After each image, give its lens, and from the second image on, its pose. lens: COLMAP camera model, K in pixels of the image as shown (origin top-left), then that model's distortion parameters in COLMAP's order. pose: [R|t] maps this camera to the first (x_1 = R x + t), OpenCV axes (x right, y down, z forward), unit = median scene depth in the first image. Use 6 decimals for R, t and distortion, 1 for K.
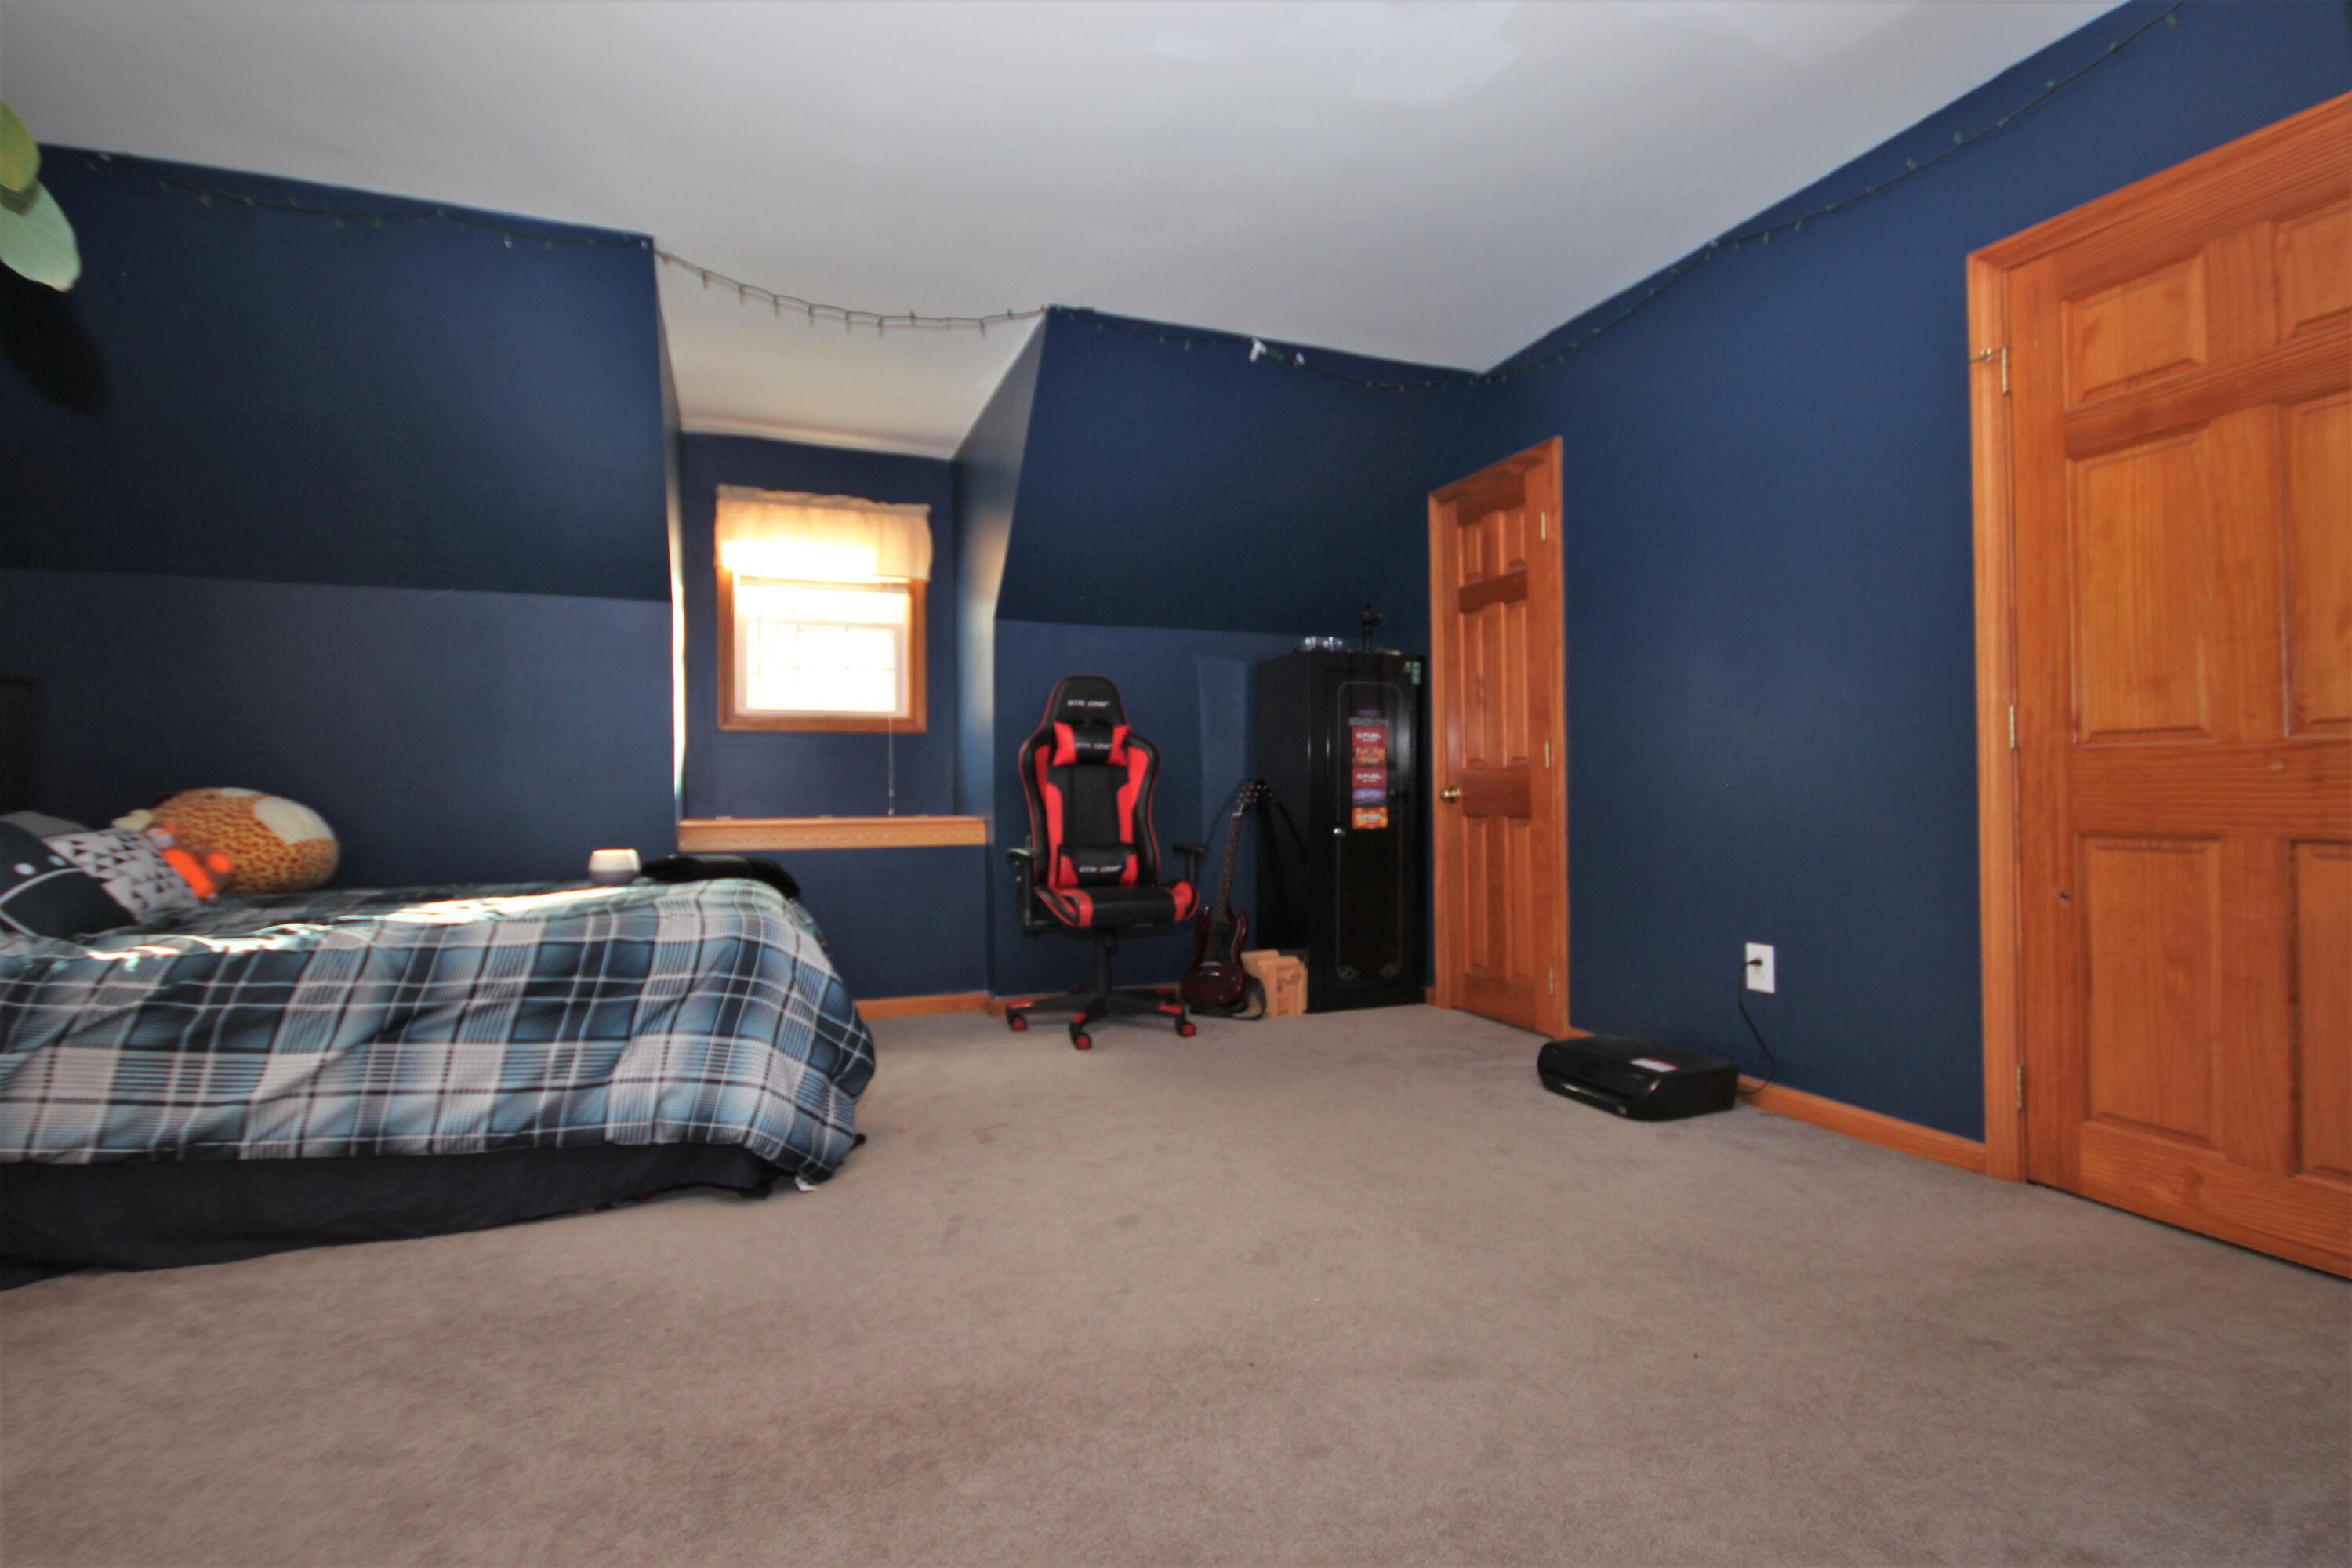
lens RADIAL K [[1078.2, 0, 1178.7], [0, 1078.2, 783.6], [0, 0, 1]] dist [0.001478, -0.004192]
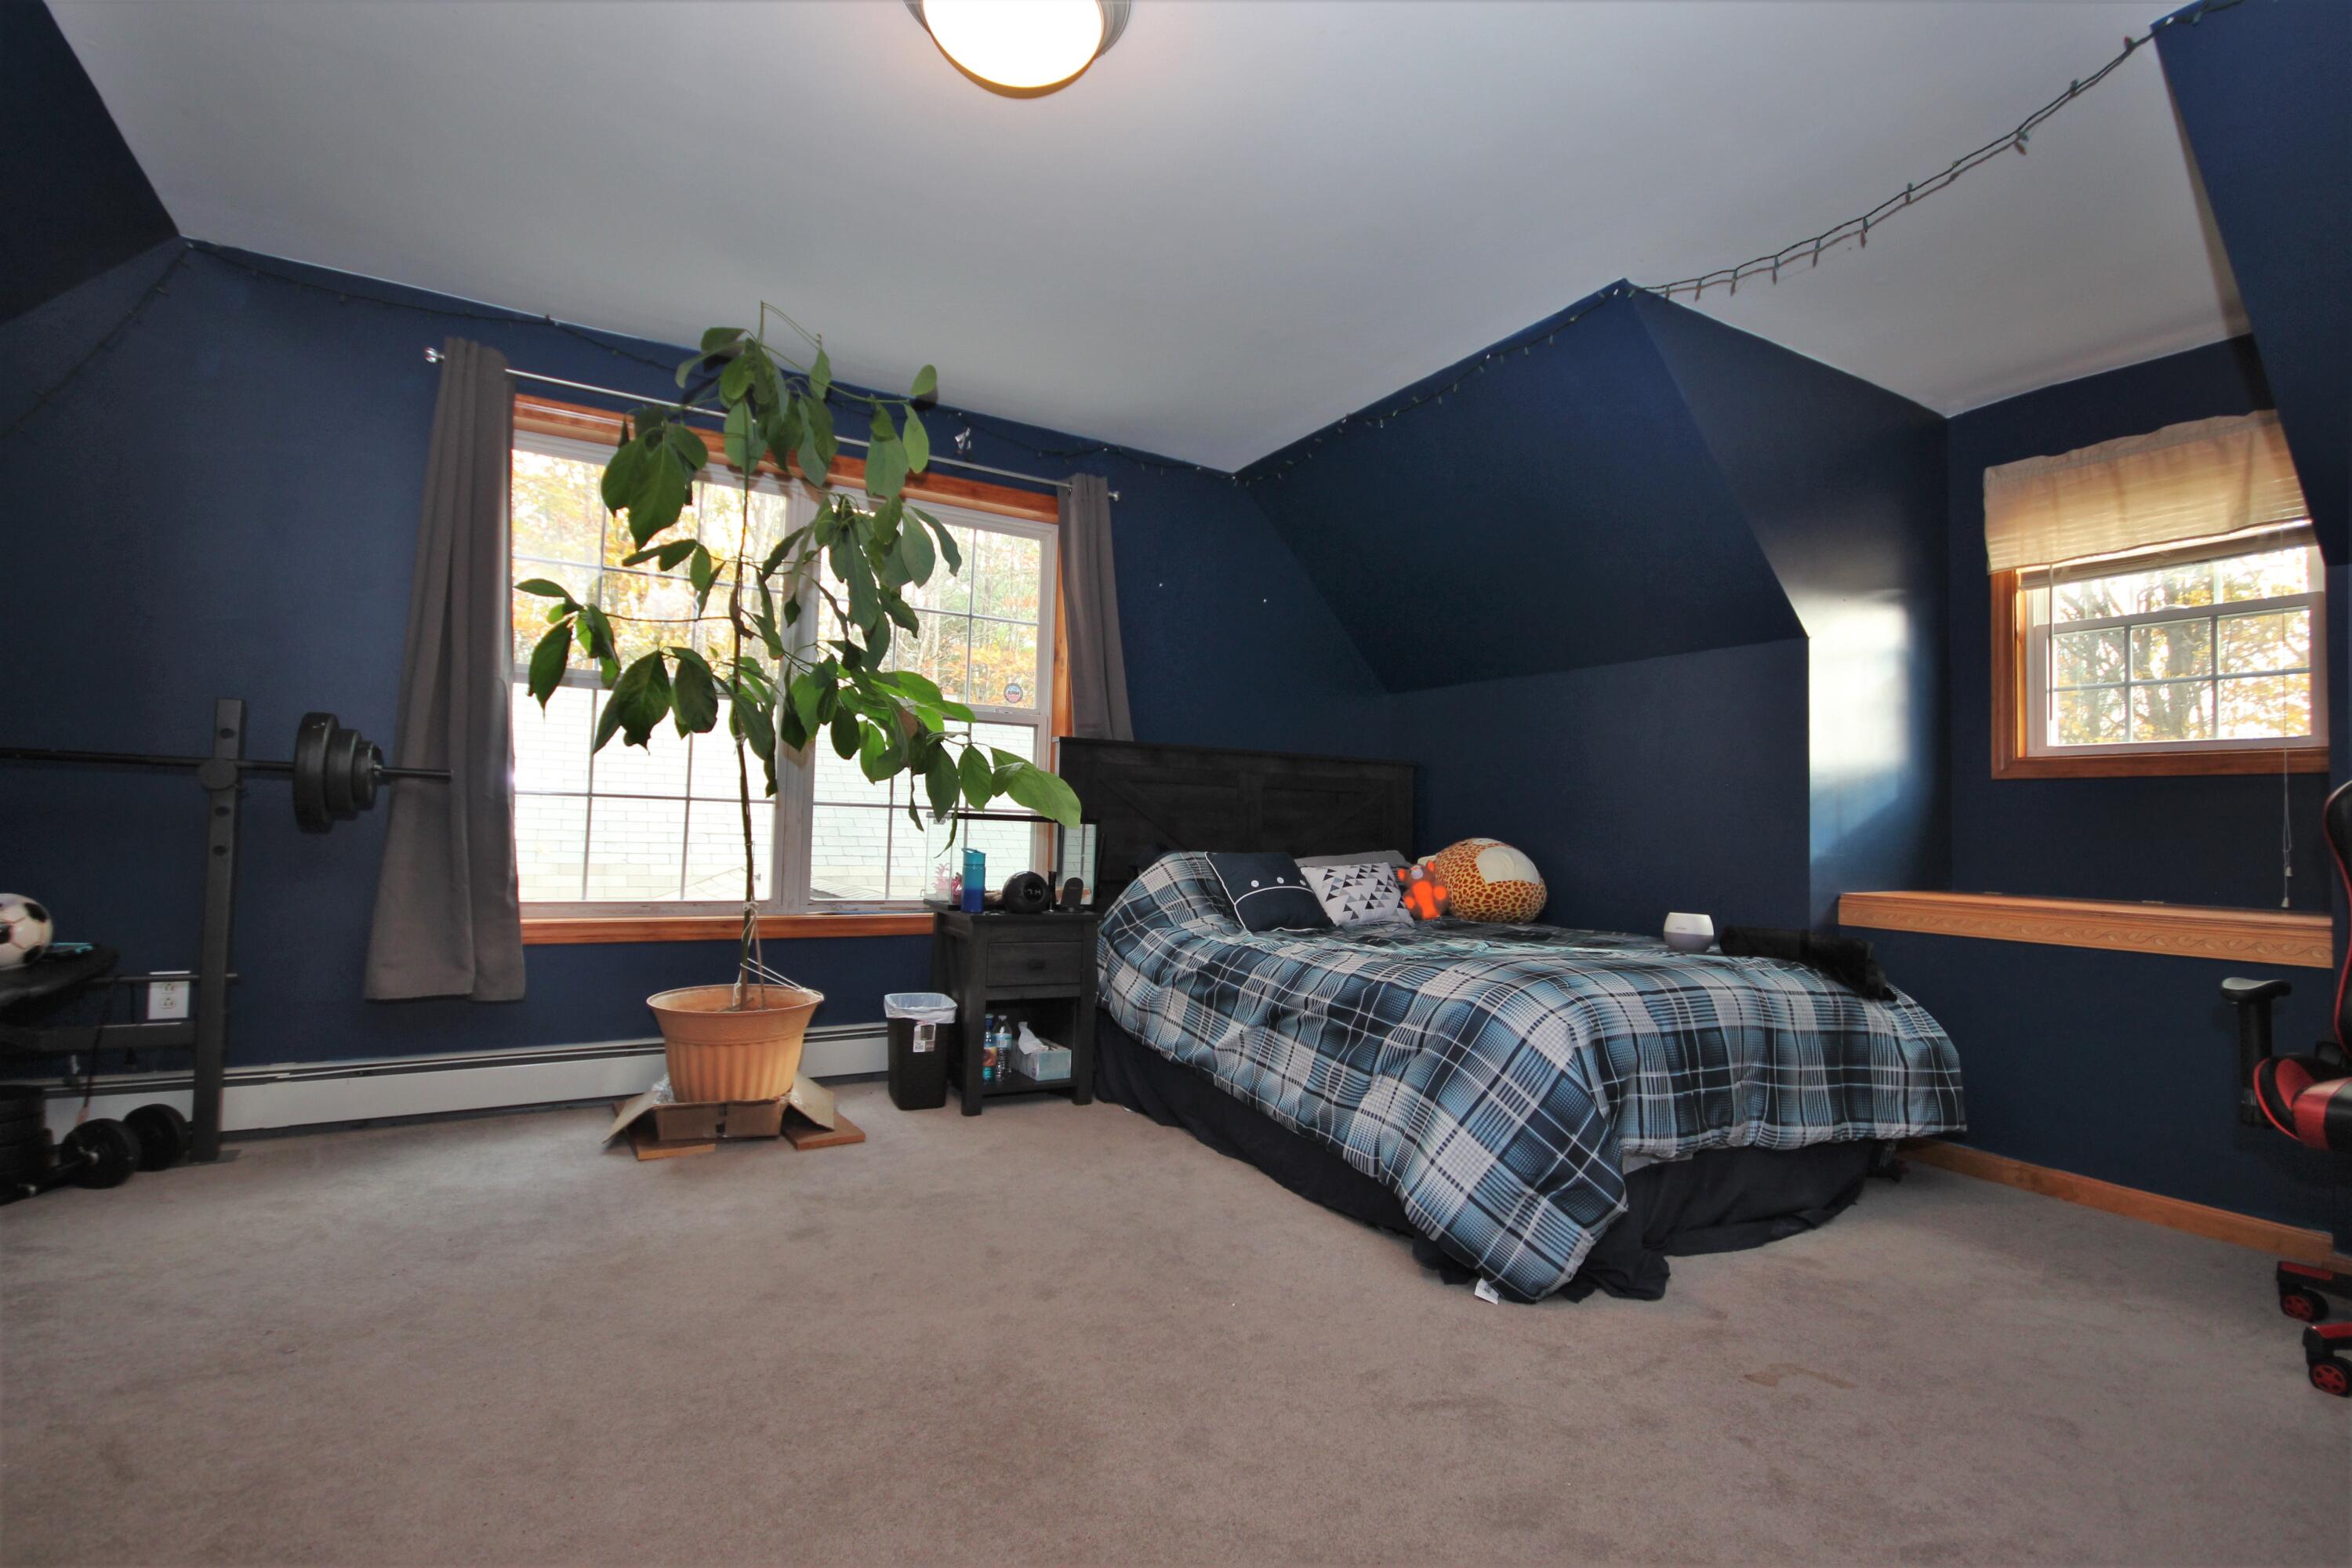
lens RADIAL K [[1078.2, 0, 1182.0], [0, 1078.2, 783.3], [0, 0, 1]] dist [0.001478, -0.004192]
pose [[0.147555, -0.029952, -0.988600, 0.398651], [-0.020642, 0.999230, -0.033355, -0.012577], [0.988838, 0.025328, 0.146823, 0.467256]]
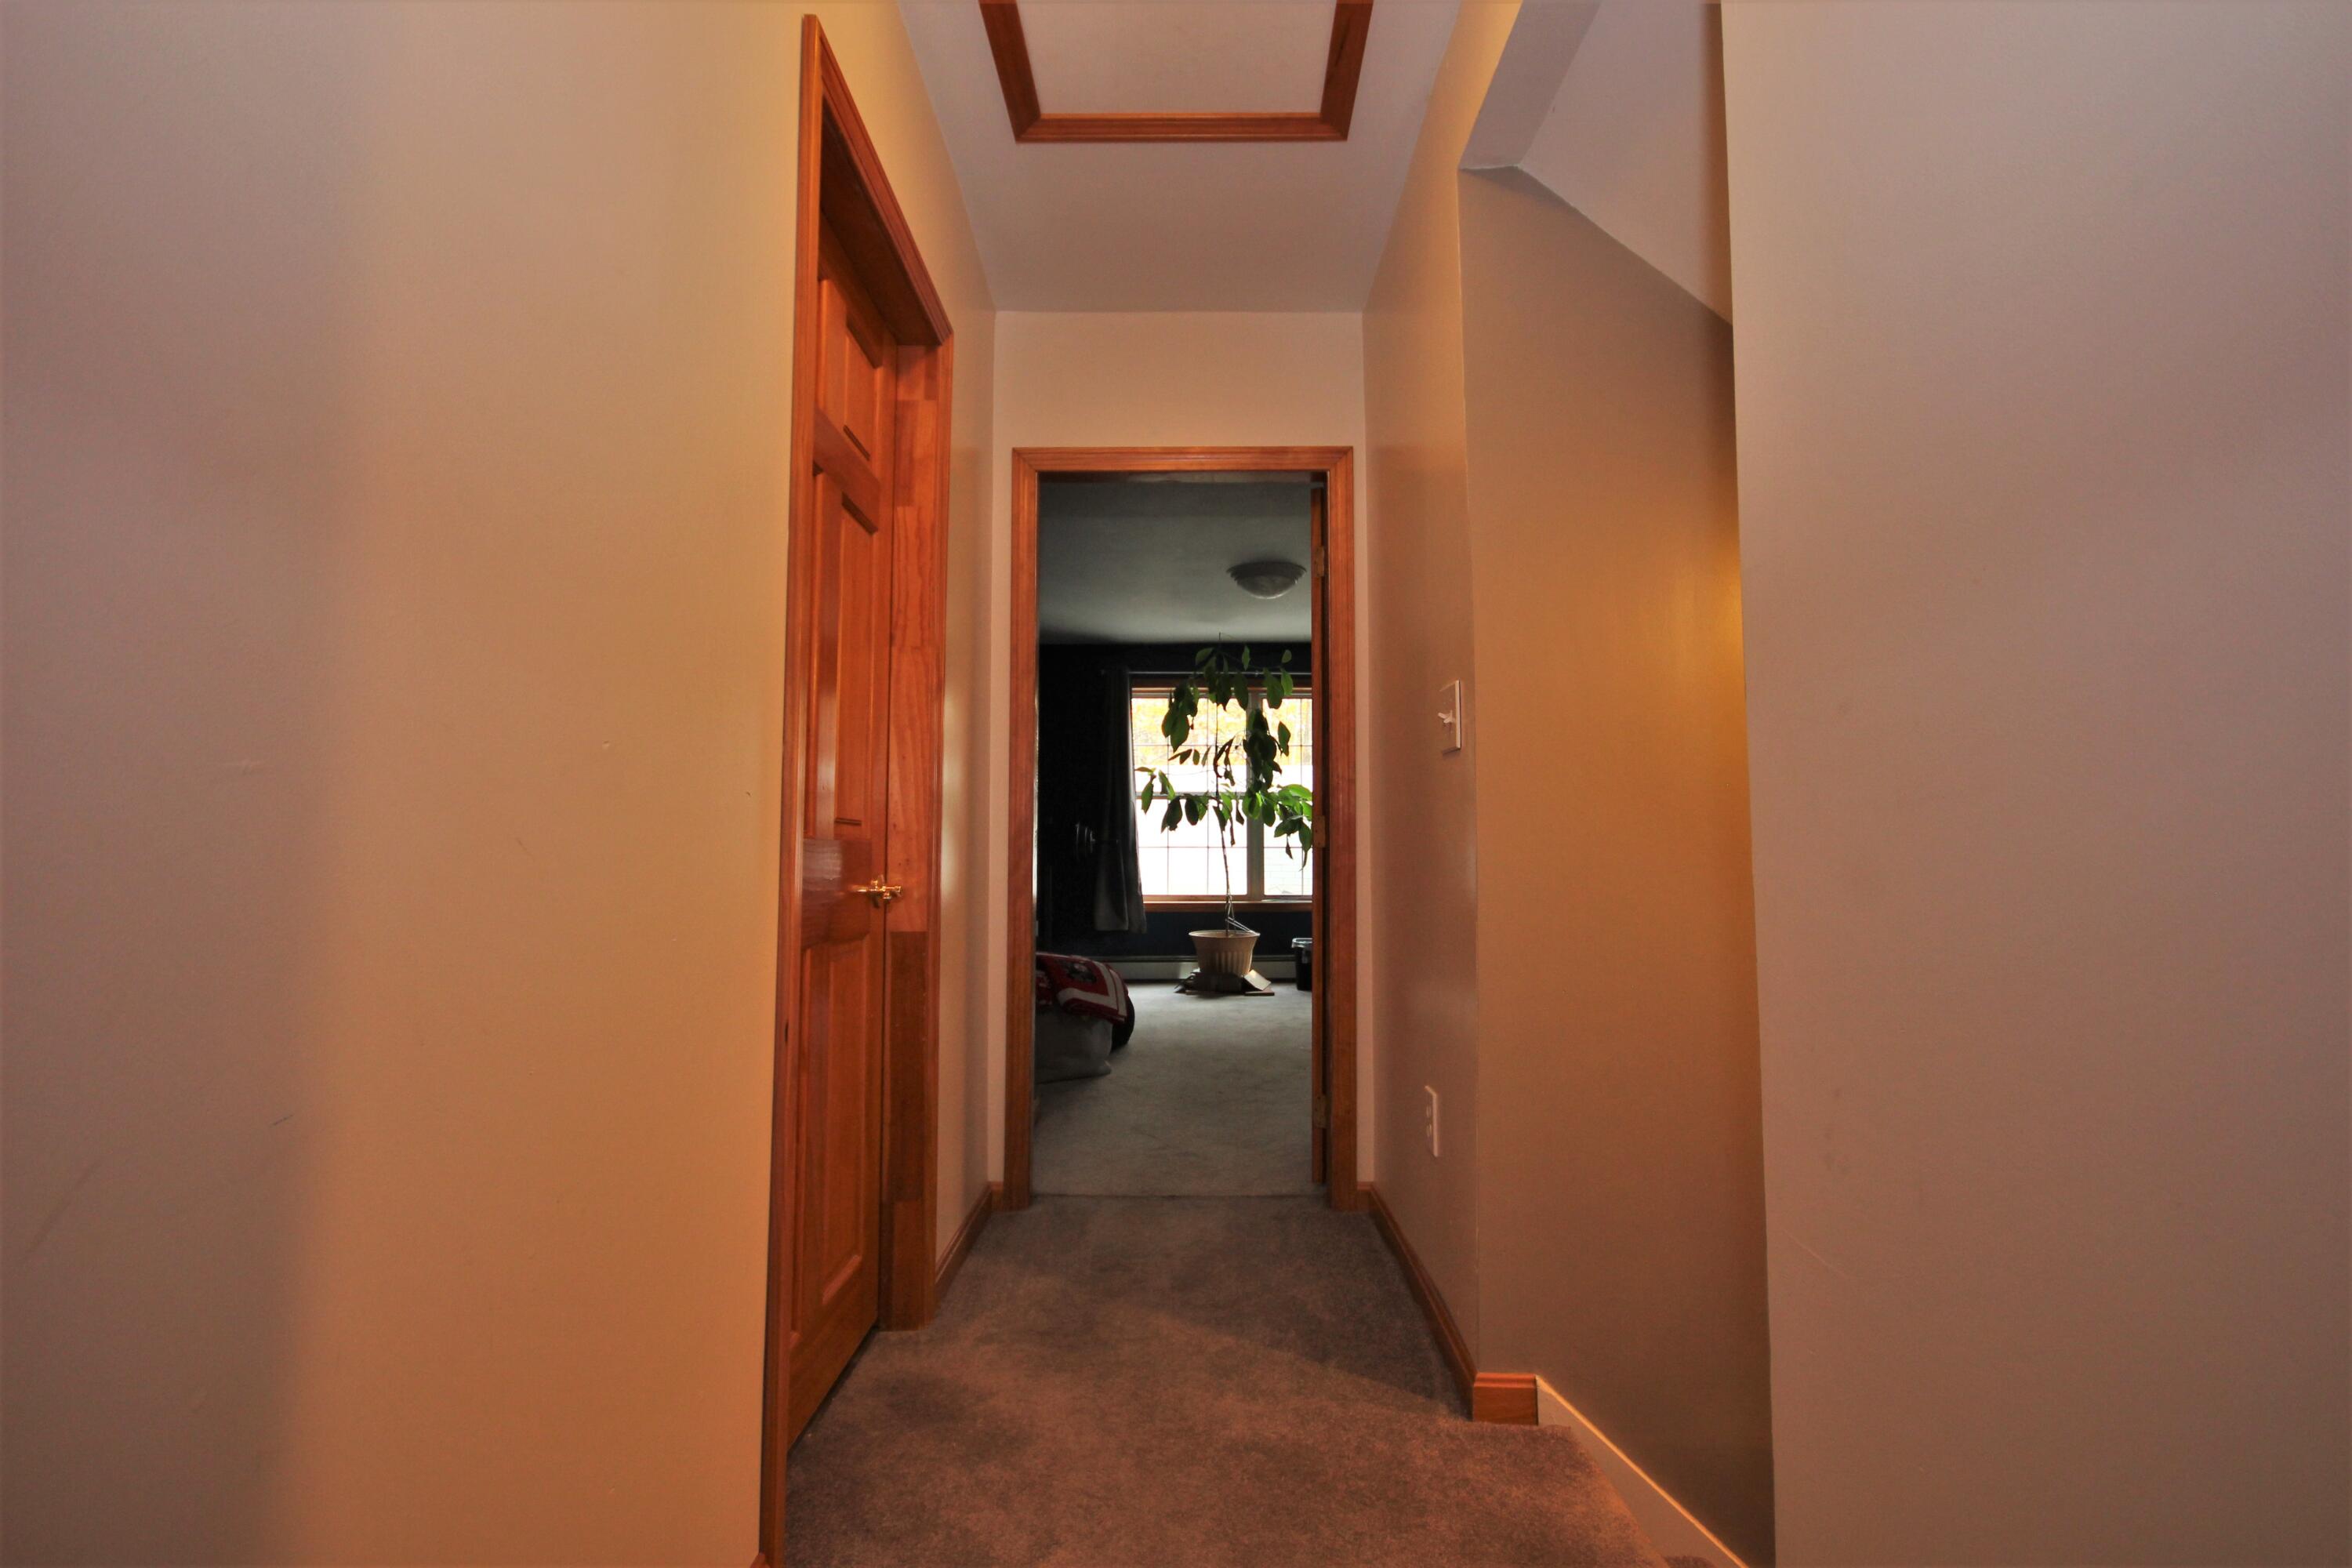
lens RADIAL K [[1078.2, 0, 1183.6], [0, 1078.2, 787.9], [0, 0, 1]] dist [0.001478, -0.004192]
pose [[-0.364862, -0.054659, -0.929456, 1.562658], [0.007030, 0.998085, -0.061455, -0.008262], [0.931035, -0.028956, -0.363779, 0.991443]]
